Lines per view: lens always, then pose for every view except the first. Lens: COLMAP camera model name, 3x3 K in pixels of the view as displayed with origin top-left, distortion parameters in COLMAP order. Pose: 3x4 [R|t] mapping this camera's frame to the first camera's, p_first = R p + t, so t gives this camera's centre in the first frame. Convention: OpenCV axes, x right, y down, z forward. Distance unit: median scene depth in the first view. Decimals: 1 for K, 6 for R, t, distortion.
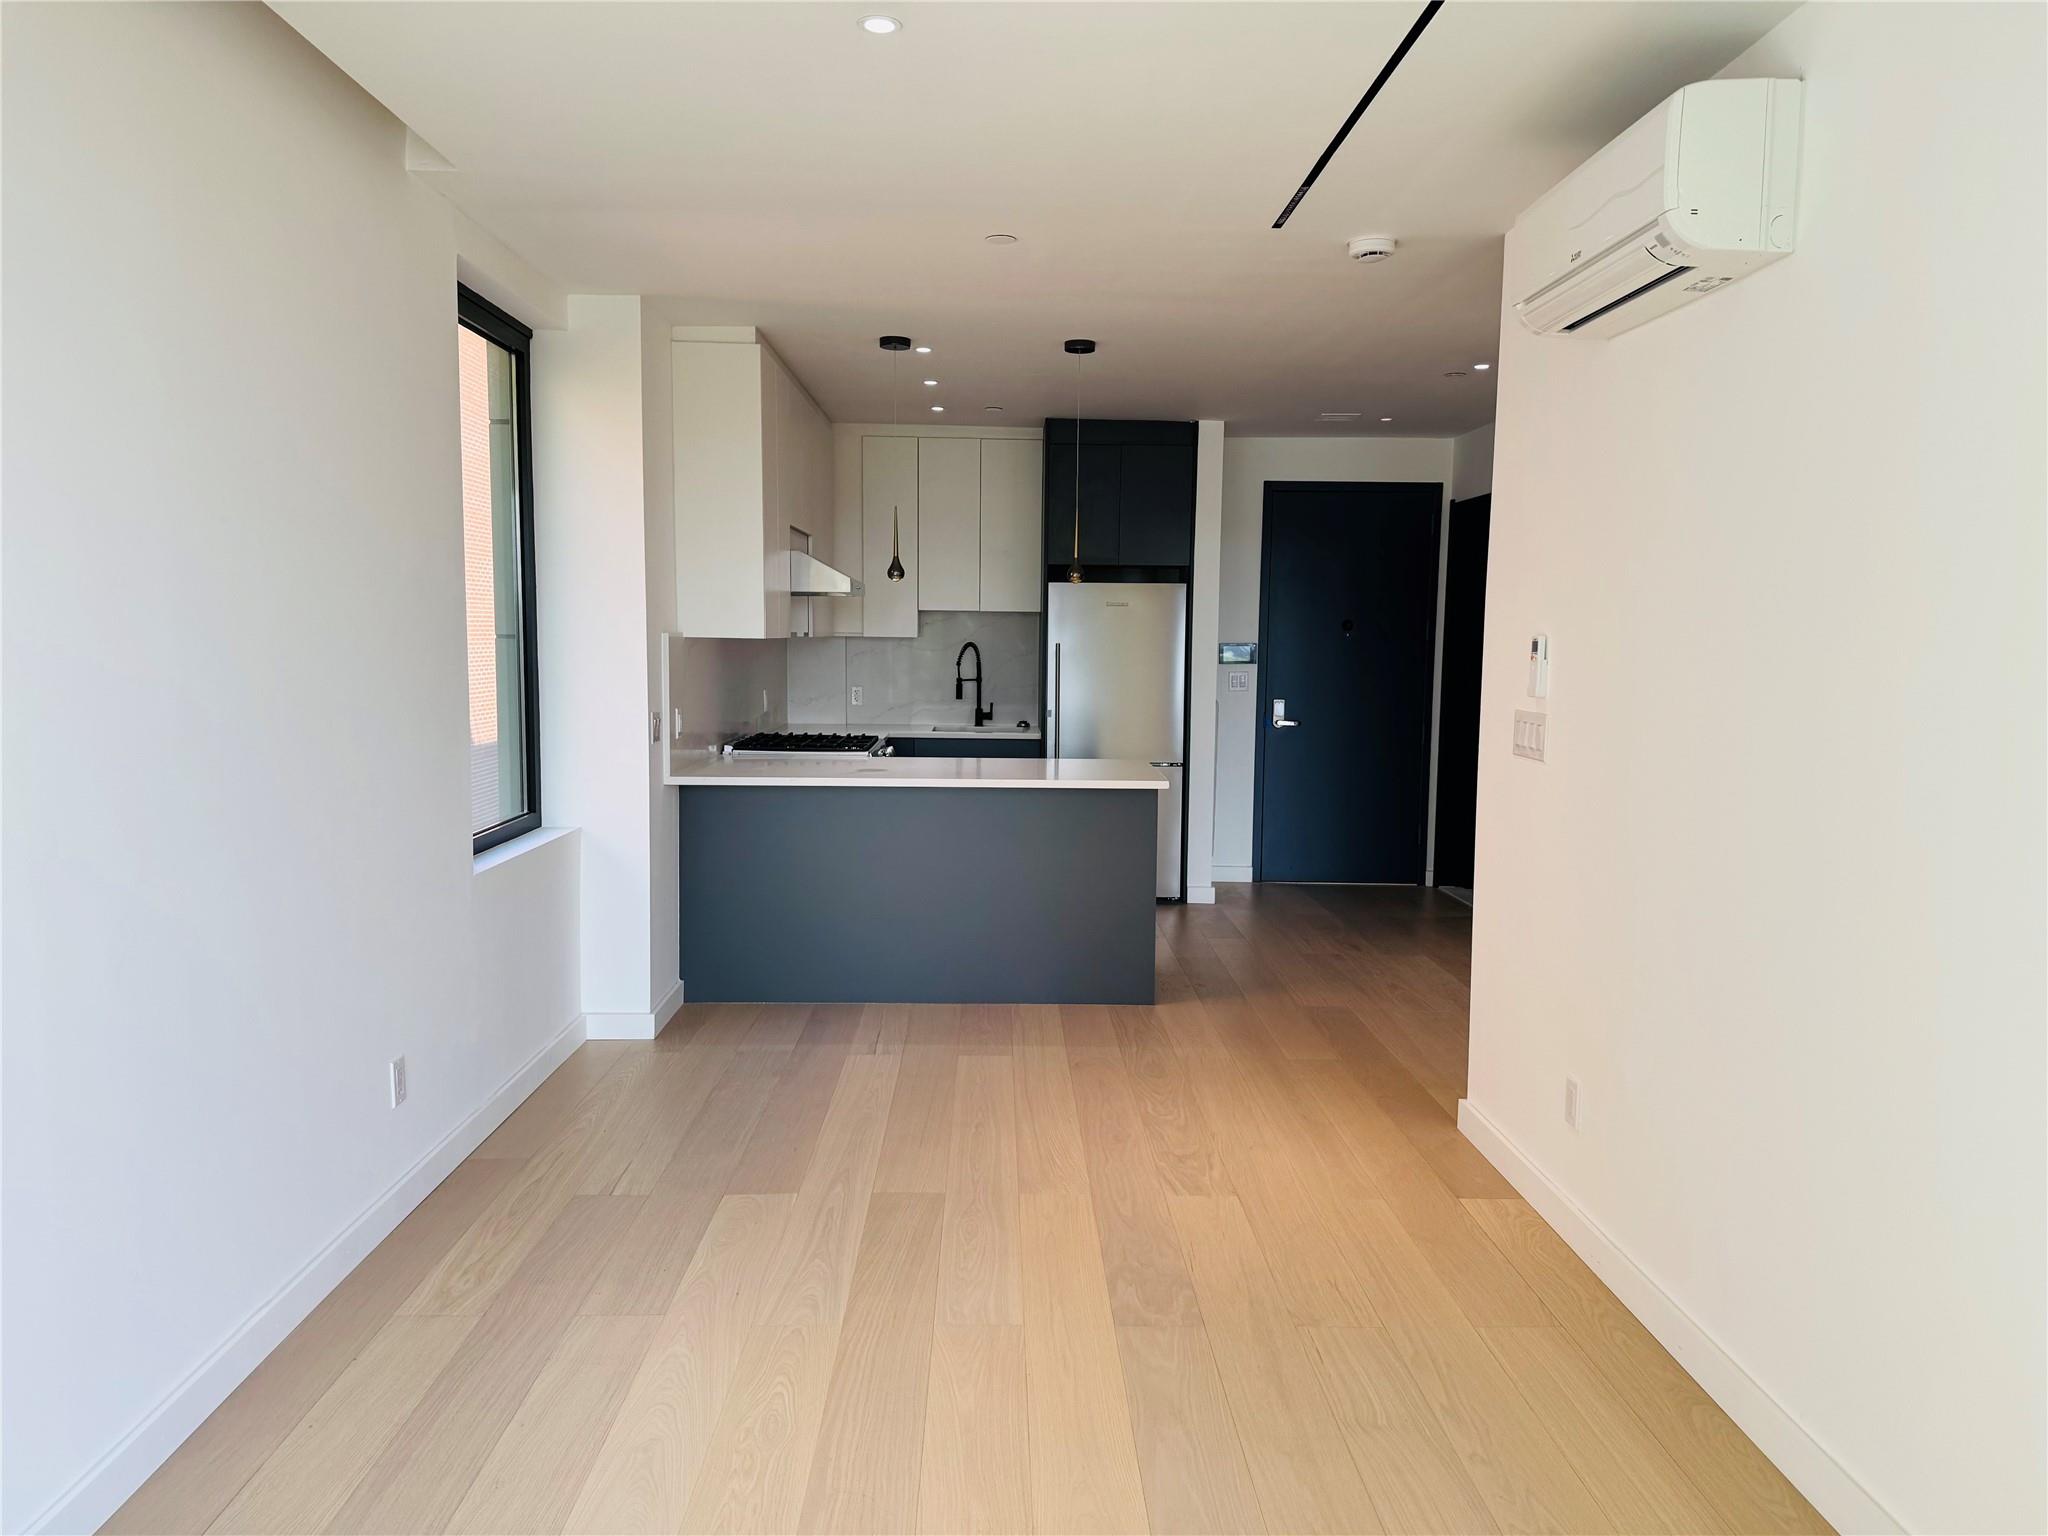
lens RADIAL K [[1425.9, 0, 1015.3], [0, 1425.9, 774.5], [0, 0, 1]] dist [0.081531, 0.000538]
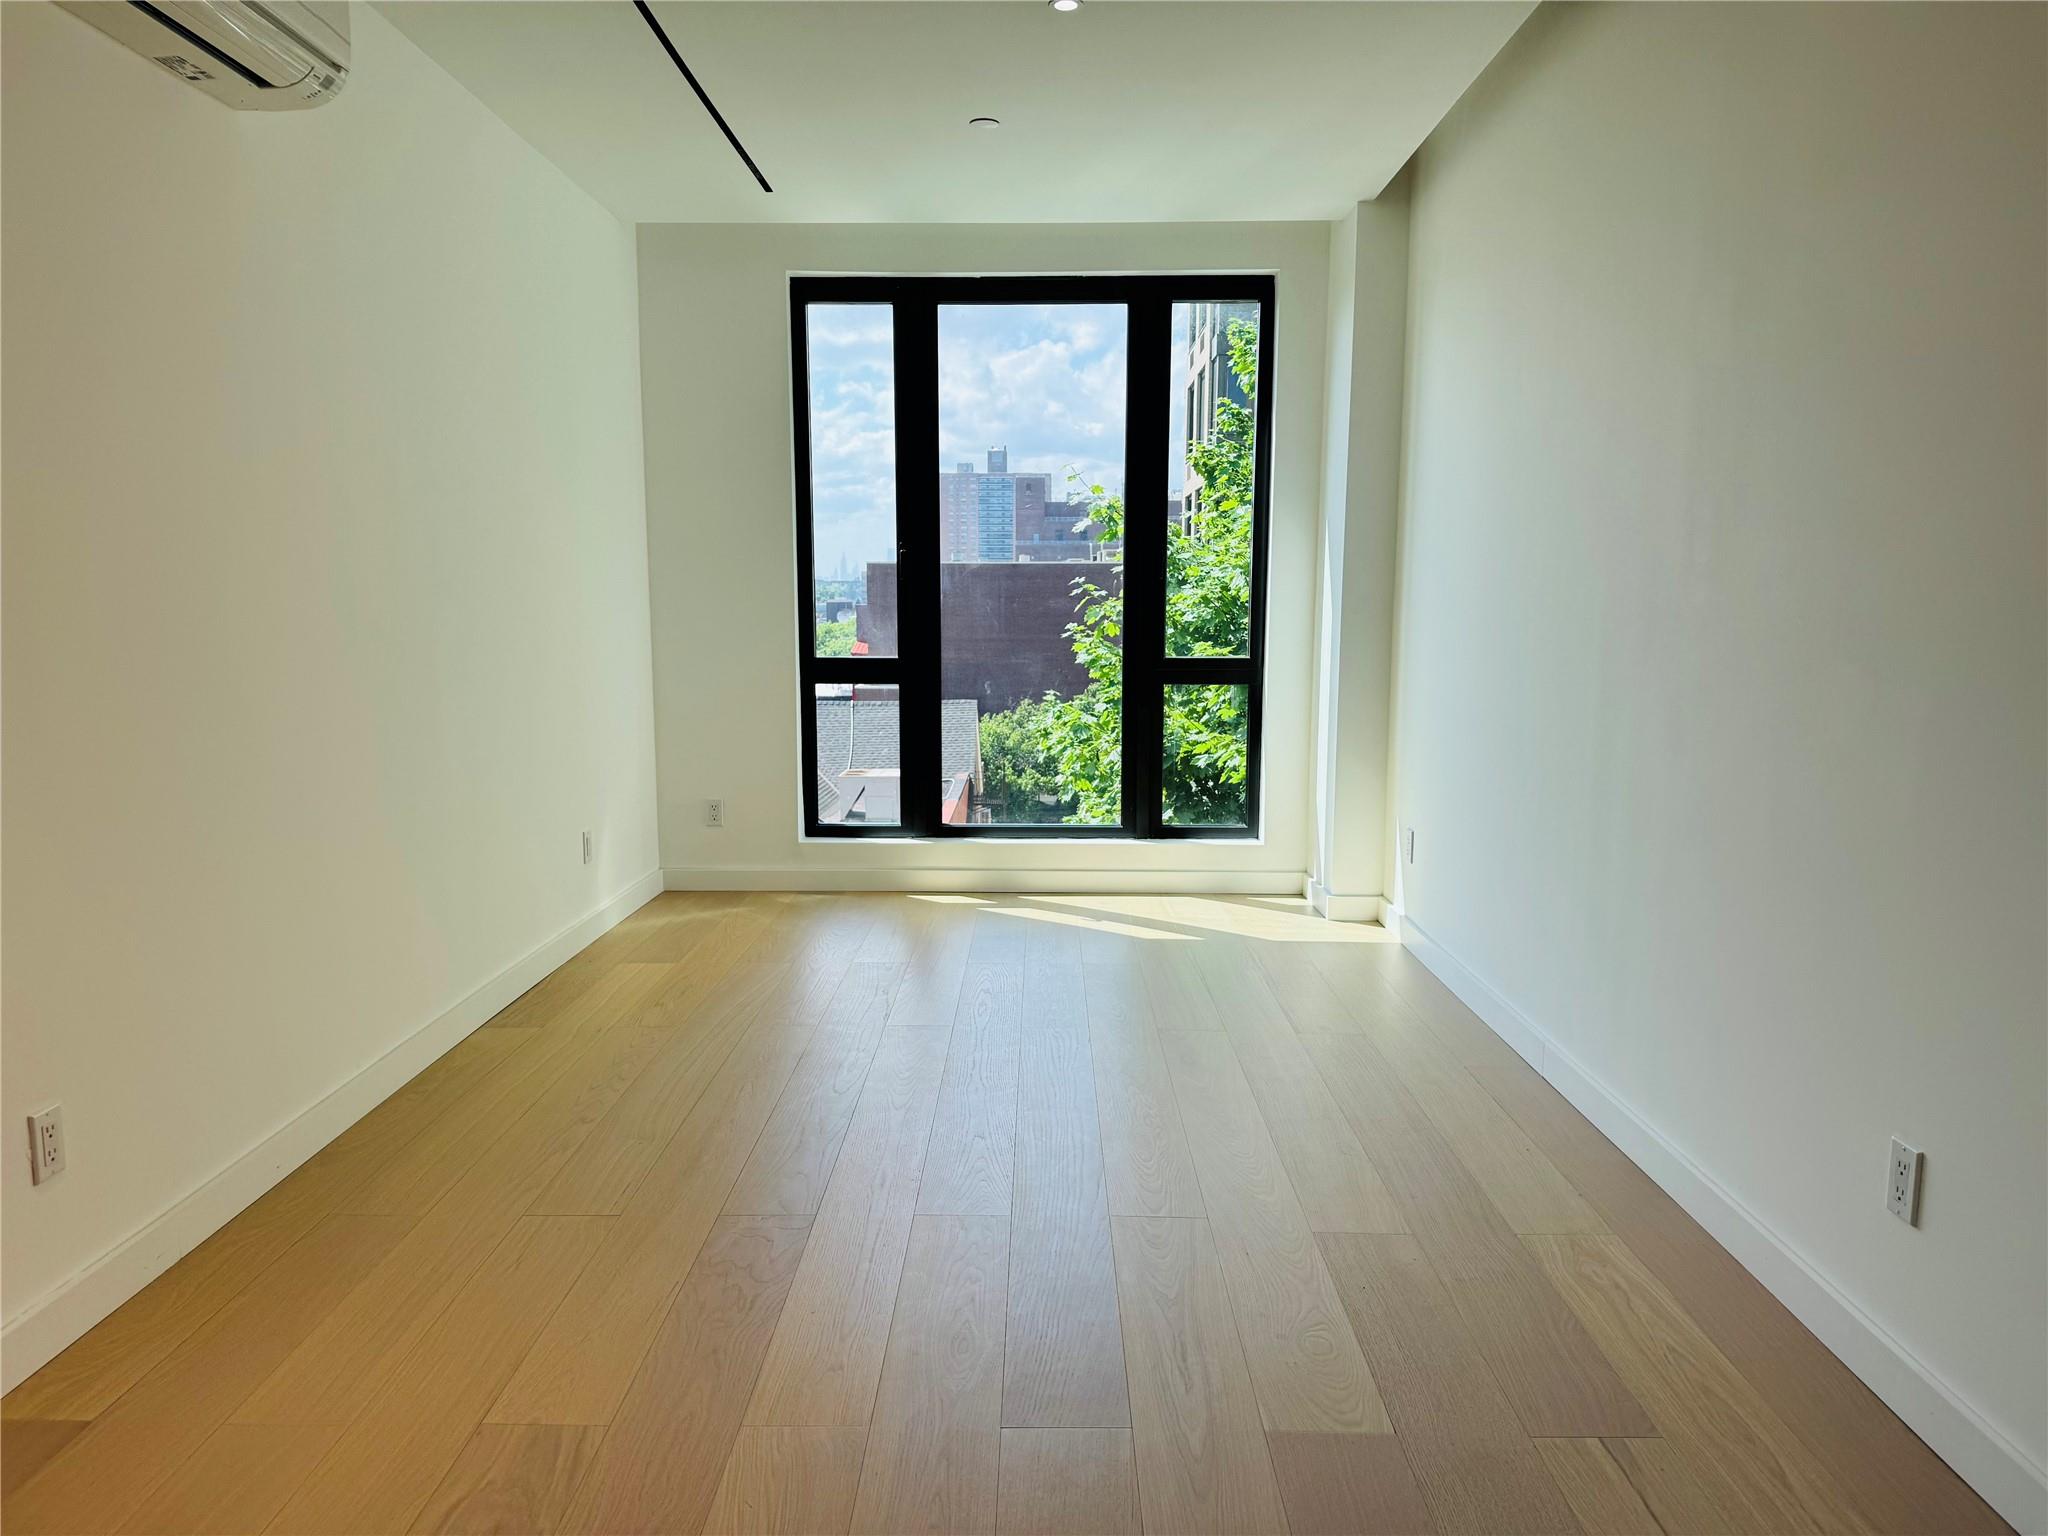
lens RADIAL K [[1425.9, 0, 1021.3], [0, 1425.9, 773.8], [0, 0, 1]] dist [0.081531, 0.000538]
pose [[-0.999478, -0.013037, 0.029545, -0.034461], [-0.005846, 0.972816, 0.231505, -0.043436], [-0.031760, 0.231212, -0.972385, 0.731505]]
